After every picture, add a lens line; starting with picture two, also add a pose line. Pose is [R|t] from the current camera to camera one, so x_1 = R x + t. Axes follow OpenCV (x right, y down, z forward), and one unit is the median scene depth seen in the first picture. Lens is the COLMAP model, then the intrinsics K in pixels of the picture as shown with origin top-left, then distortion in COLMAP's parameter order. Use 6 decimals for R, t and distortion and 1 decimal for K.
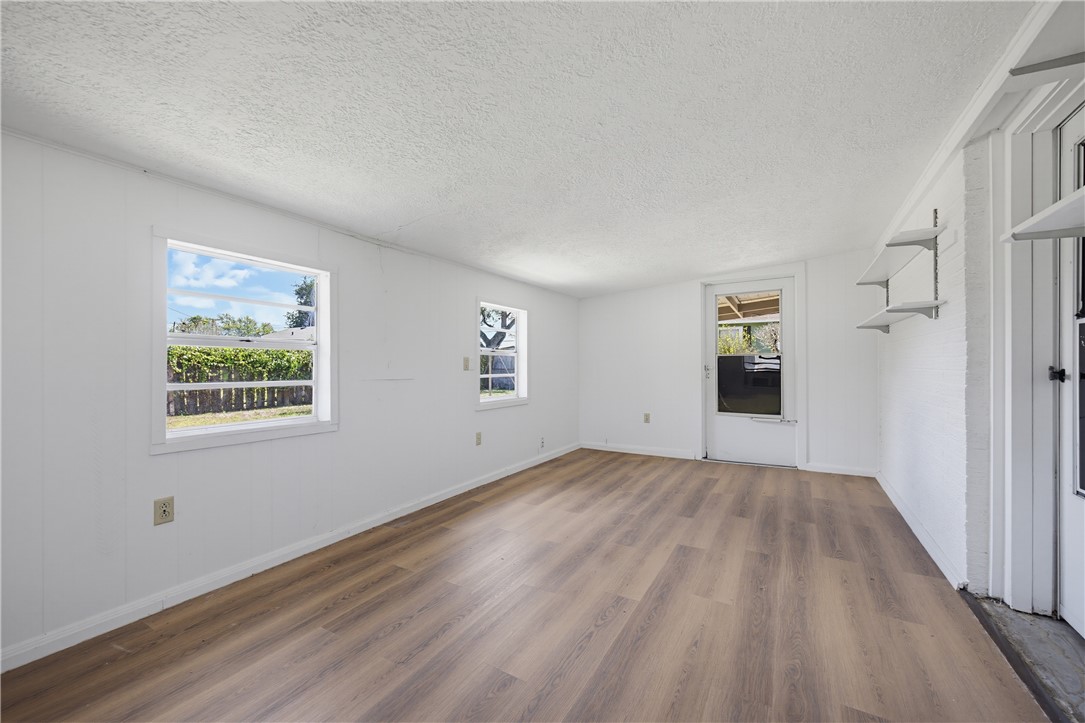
lens RADIAL K [[425.5, 0, 540.1], [0, 425.5, 363.7], [0, 0, 1]] dist [-0.003339, -0.000463]
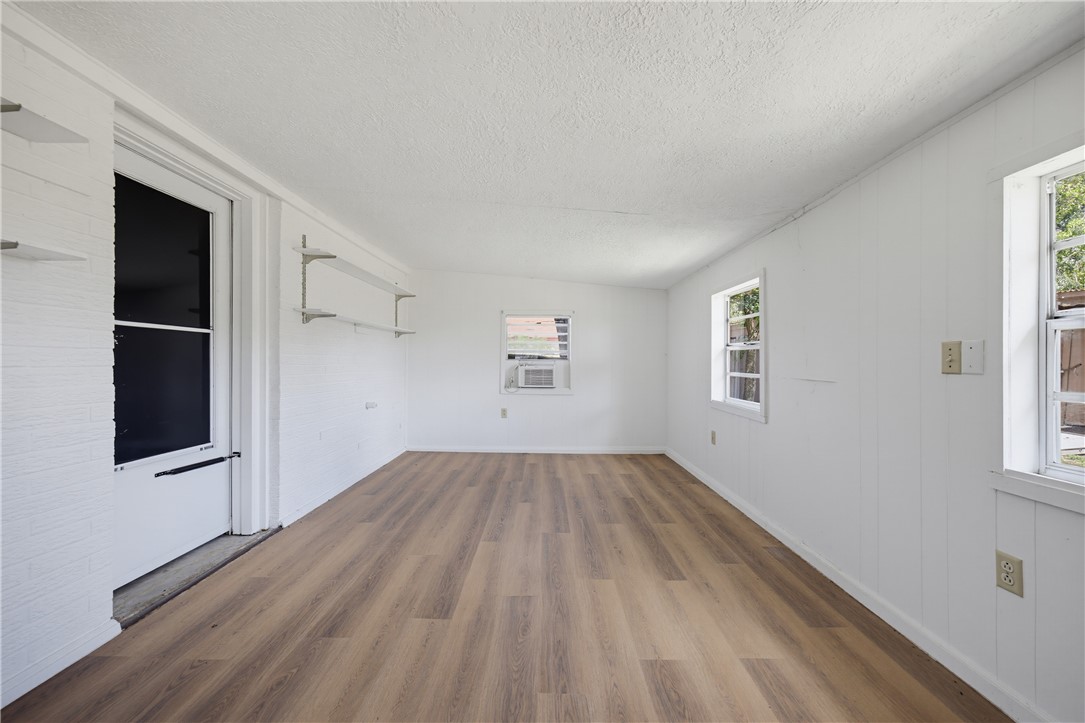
lens RADIAL K [[406.3, 0, 540.5], [0, 406.3, 360.8], [0, 0, 1]] dist [-0.000353, 0.000001]
pose [[-0.865624, -0.001345, -0.500694, 0.527688], [-0.000546, 0.999998, -0.001743, 0.005225], [0.500695, -0.001236, -0.865623, 1.642217]]
